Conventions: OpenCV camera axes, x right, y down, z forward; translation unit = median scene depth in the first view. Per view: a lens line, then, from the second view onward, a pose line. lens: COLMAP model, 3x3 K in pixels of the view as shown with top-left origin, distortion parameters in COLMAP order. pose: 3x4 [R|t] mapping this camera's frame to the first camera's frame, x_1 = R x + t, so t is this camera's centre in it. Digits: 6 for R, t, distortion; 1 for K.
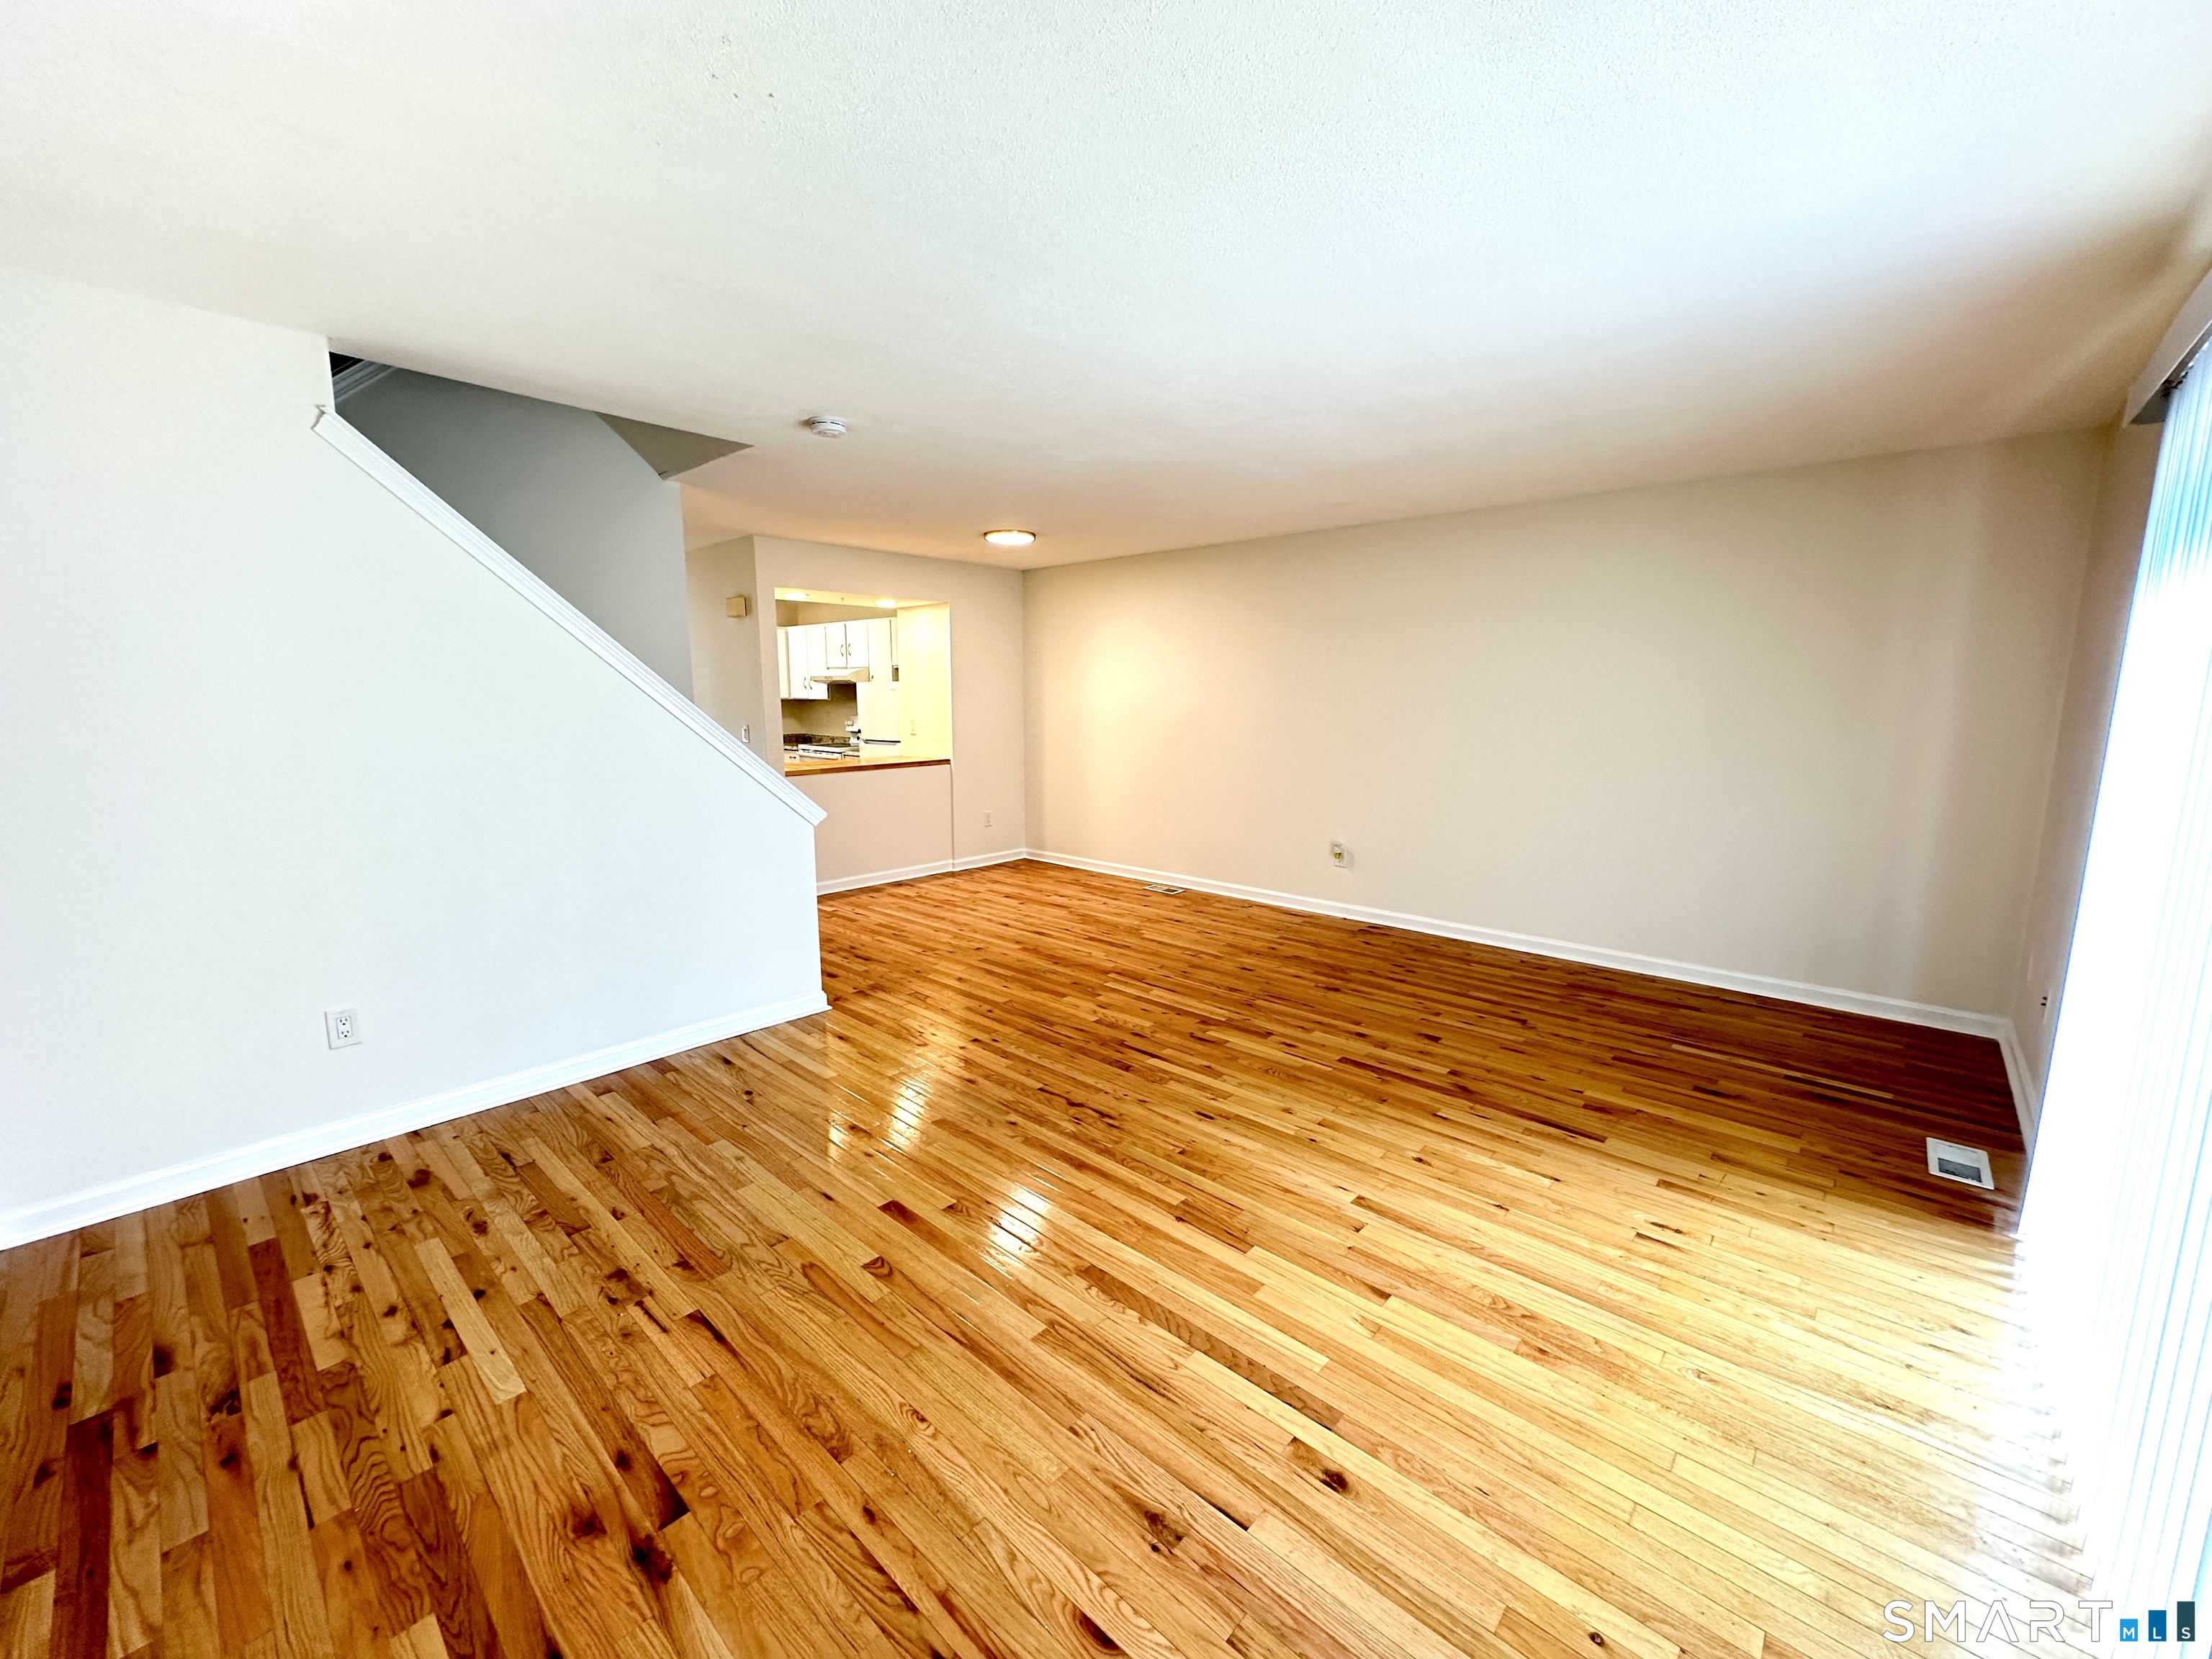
lens RADIAL K [[880.1, 0, 1106.0], [0, 880.1, 829.5], [0, 0, 1]] dist [-0.000700, 0.000008]
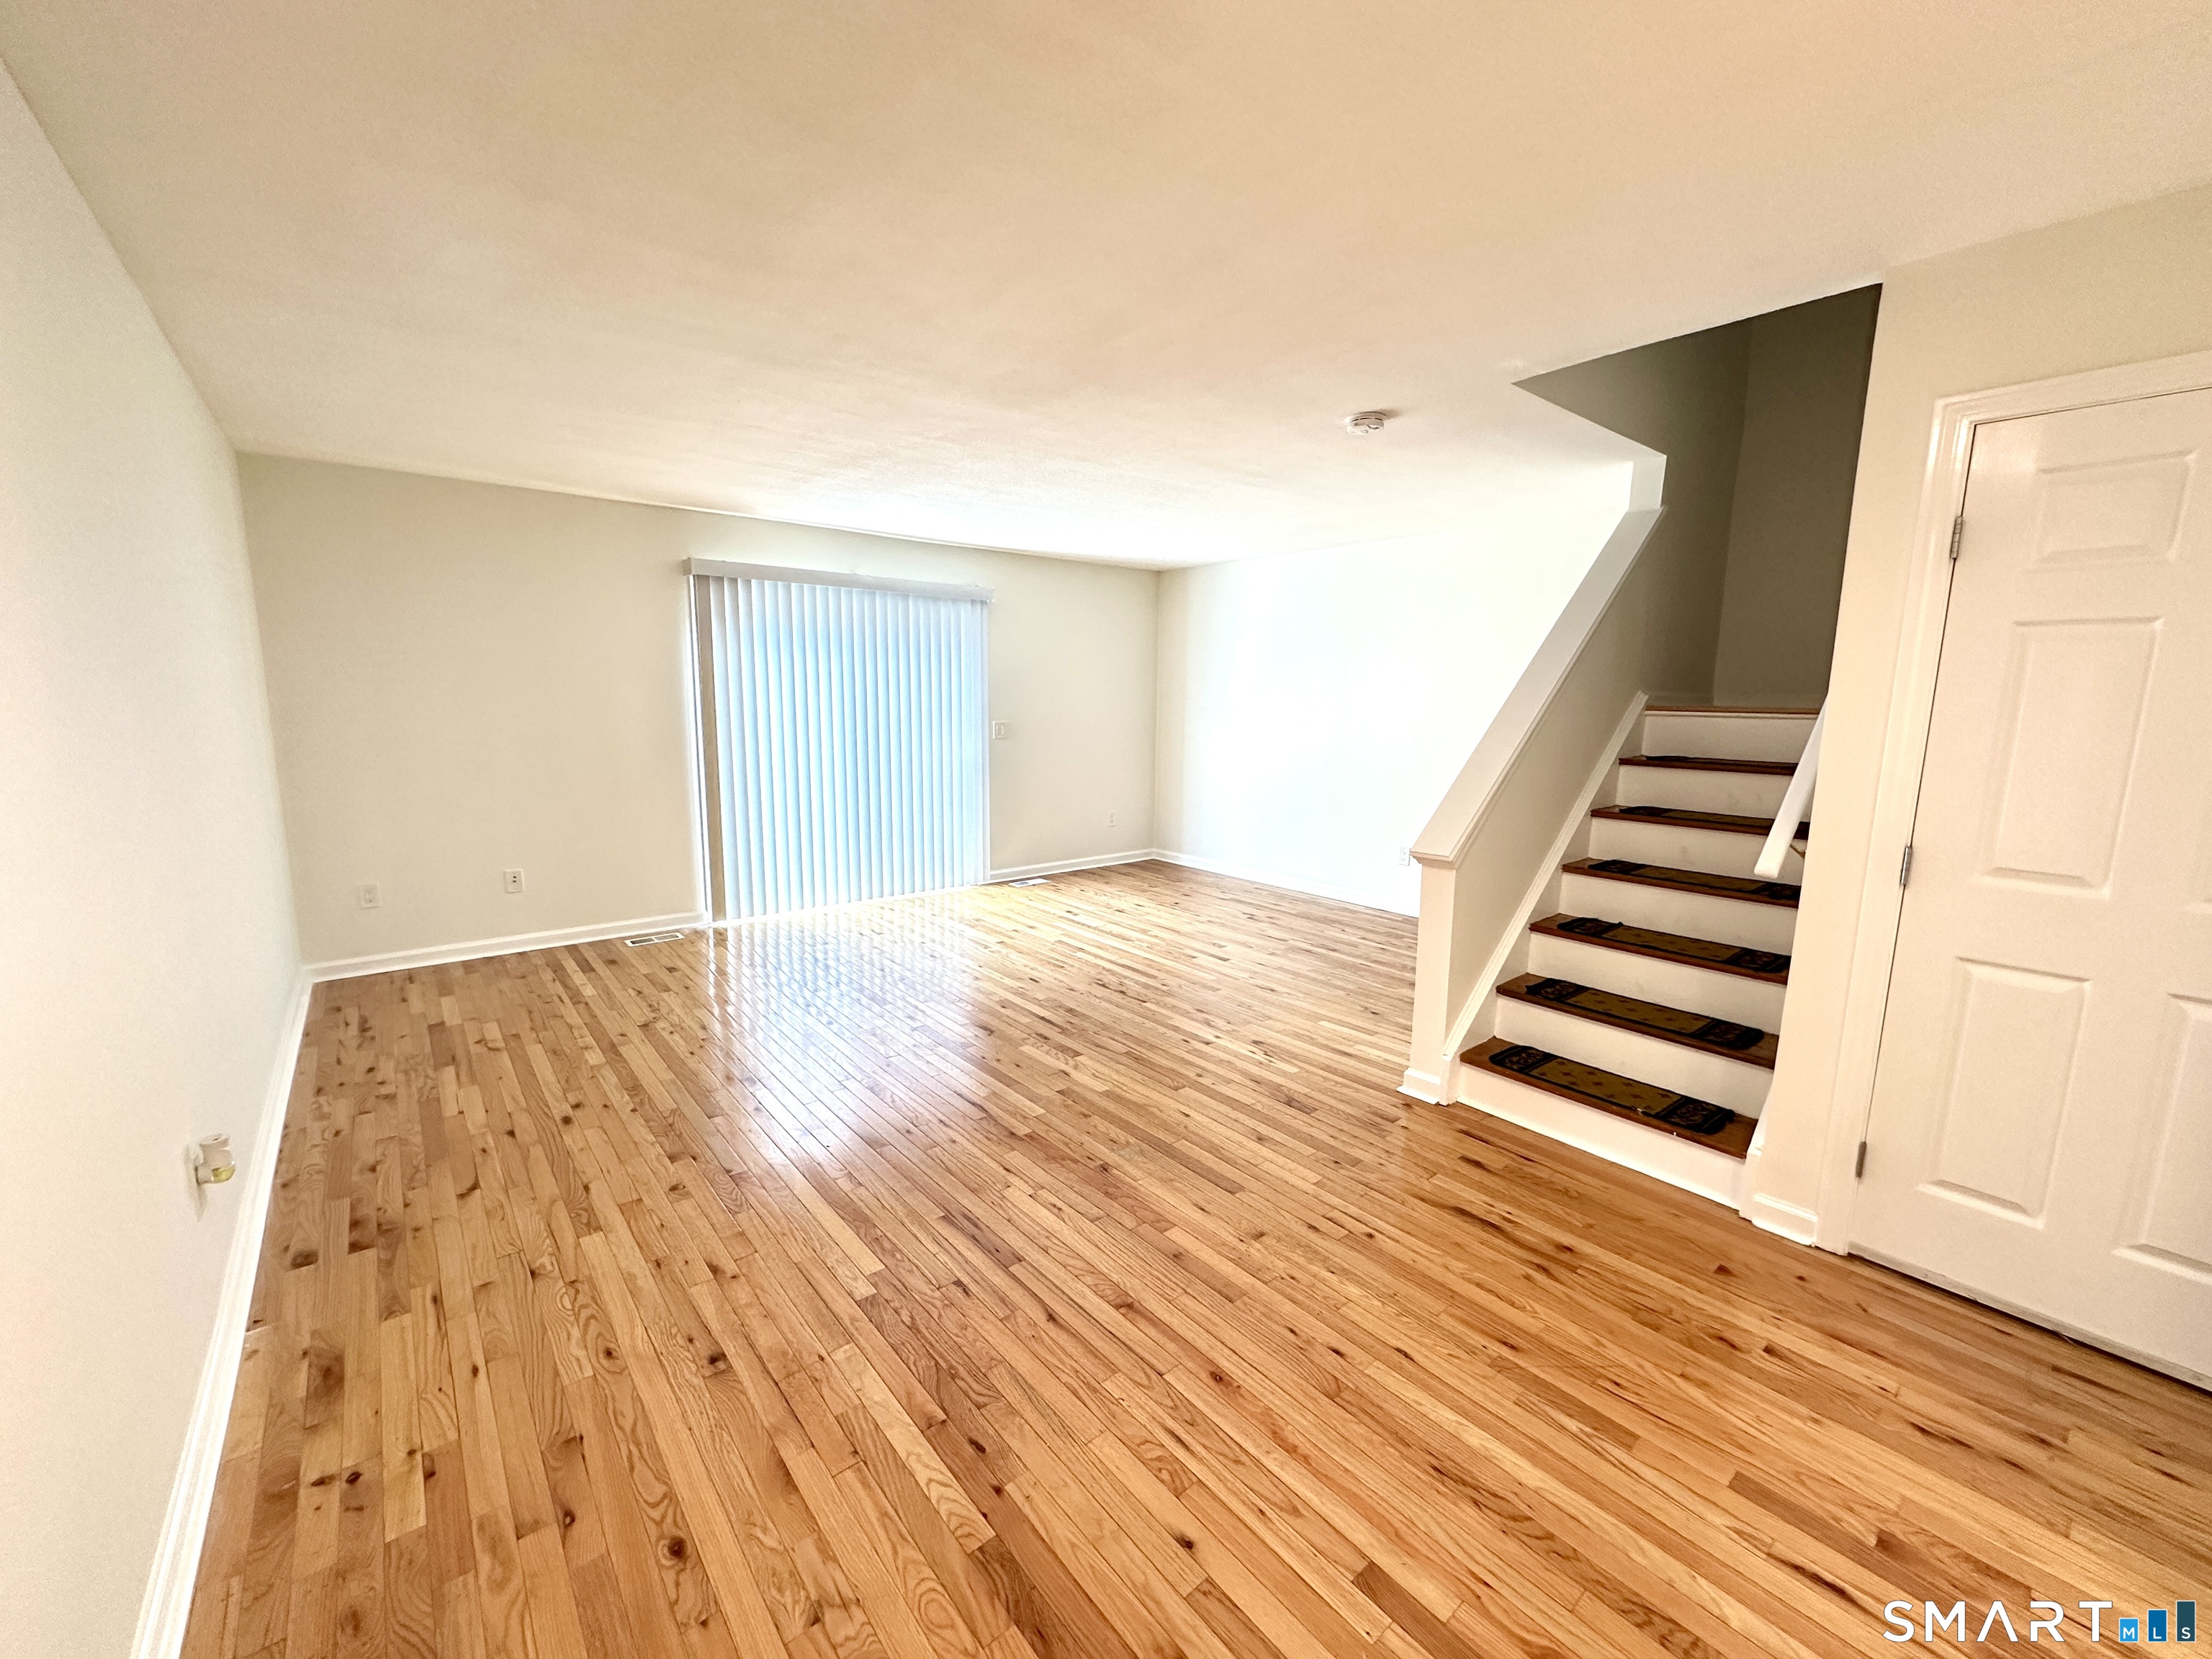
lens RADIAL K [[880.1, 0, 1106.0], [0, 880.1, 829.5], [0, 0, 1]] dist [-0.000700, 0.000008]
pose [[-0.989710, -0.035492, 0.138619, -0.168712], [0.008239, 0.953008, 0.302832, -0.300655], [-0.142853, 0.300858, -0.942909, 1.928073]]
